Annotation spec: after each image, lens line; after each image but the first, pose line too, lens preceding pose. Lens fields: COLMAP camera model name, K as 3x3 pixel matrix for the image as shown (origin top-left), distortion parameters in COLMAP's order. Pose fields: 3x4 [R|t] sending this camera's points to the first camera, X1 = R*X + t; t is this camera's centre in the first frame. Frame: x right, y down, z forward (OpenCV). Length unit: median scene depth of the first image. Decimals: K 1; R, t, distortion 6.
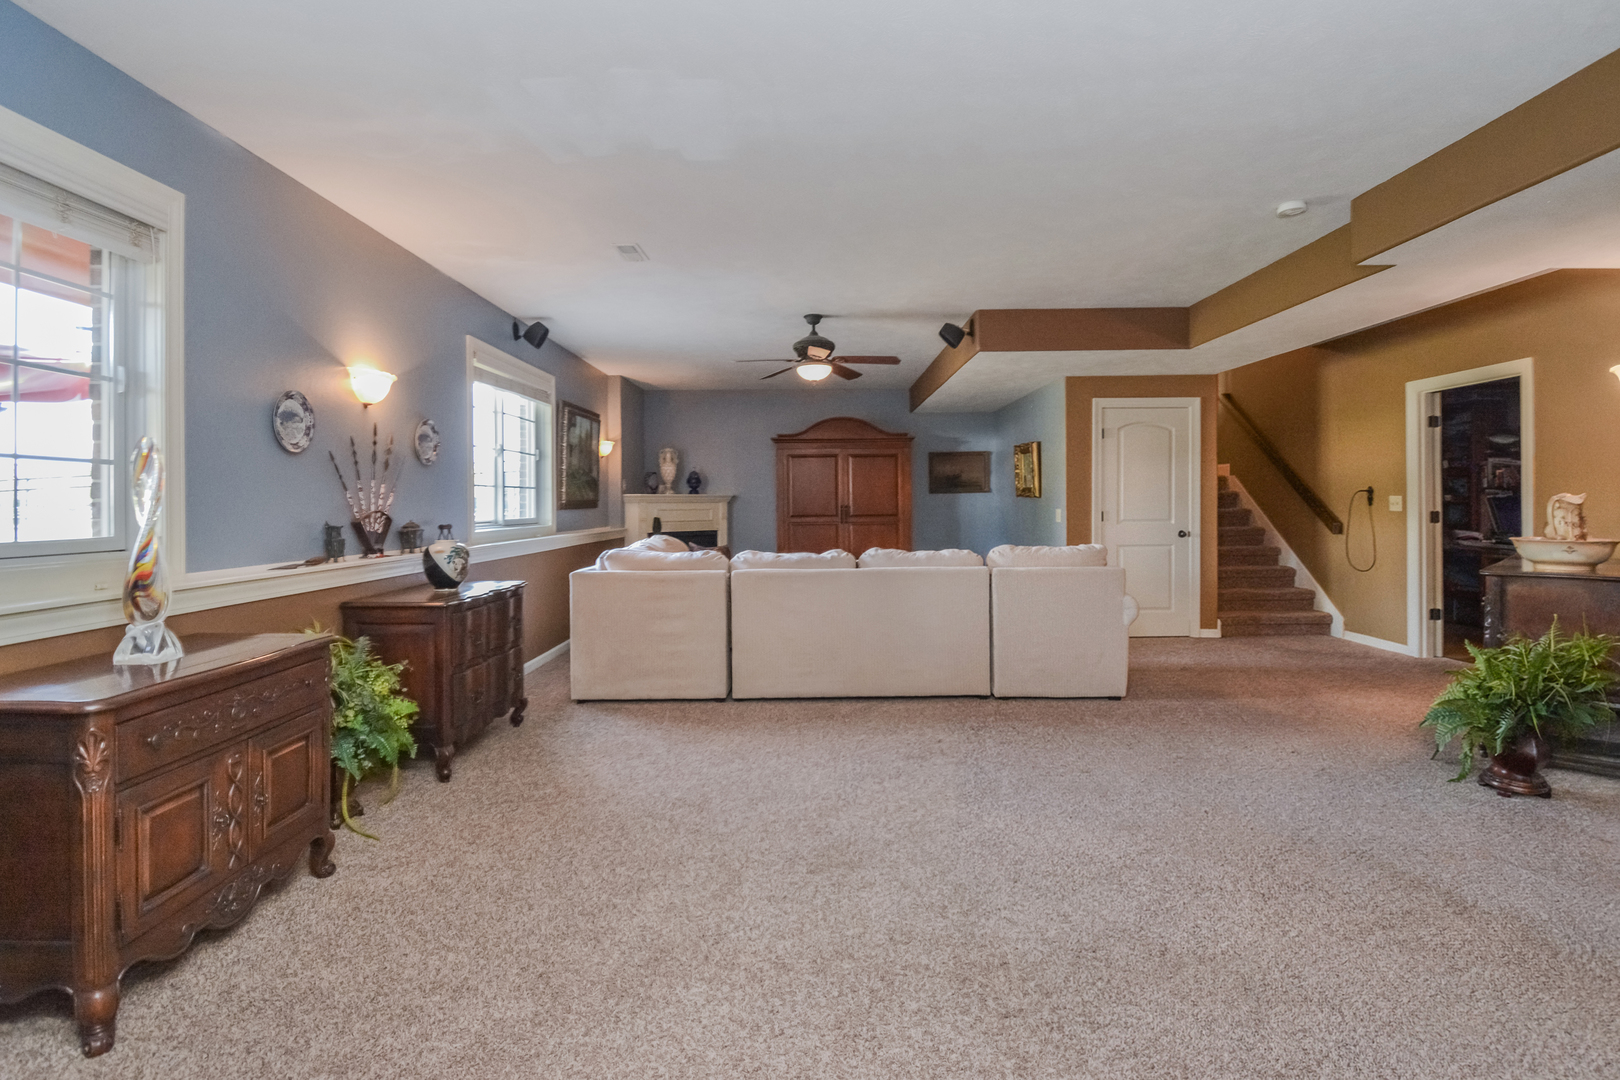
lens RADIAL K [[762.0, 0, 801.7], [0, 762.0, 518.3], [0, 0, 1]] dist [0.032653, -0.016197]
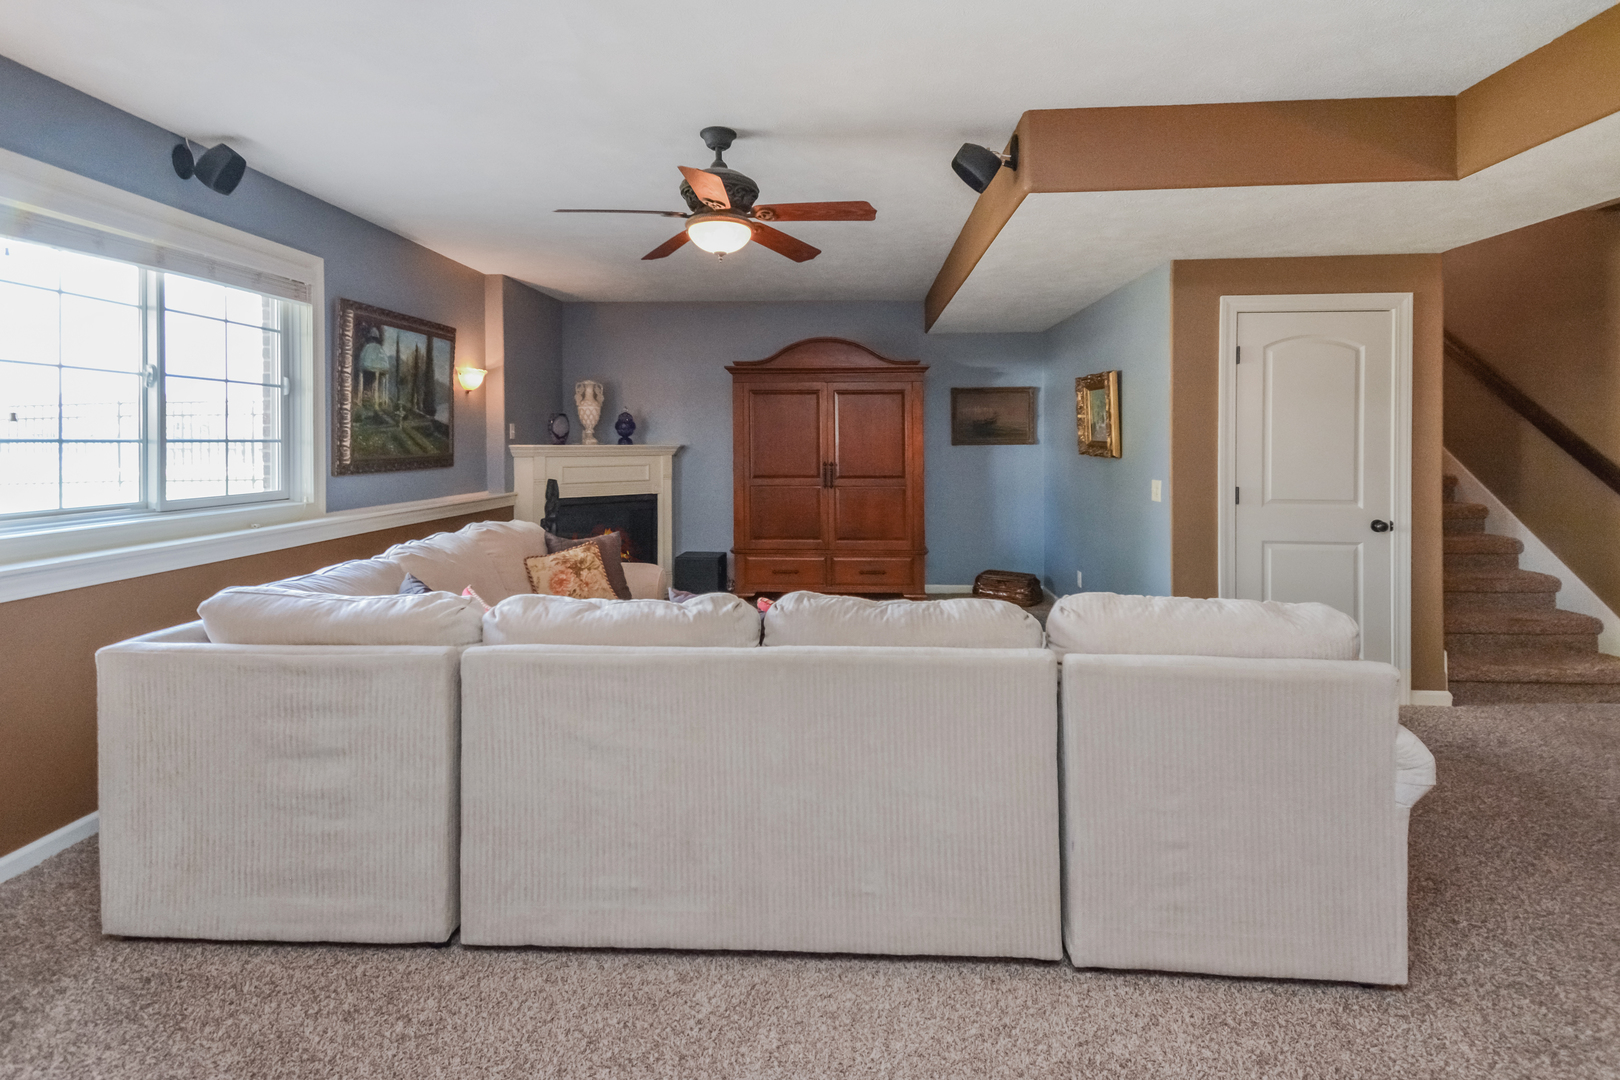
lens RADIAL K [[762.0, 0, 804.2], [0, 762.0, 443.5], [0, 0, 1]] dist [0.032653, -0.016197]
pose [[0.999040, 0.007665, -0.043127, 0.085085], [-0.008401, 0.999821, -0.016925, -0.029719], [0.042989, 0.017271, 0.998926, 0.393460]]
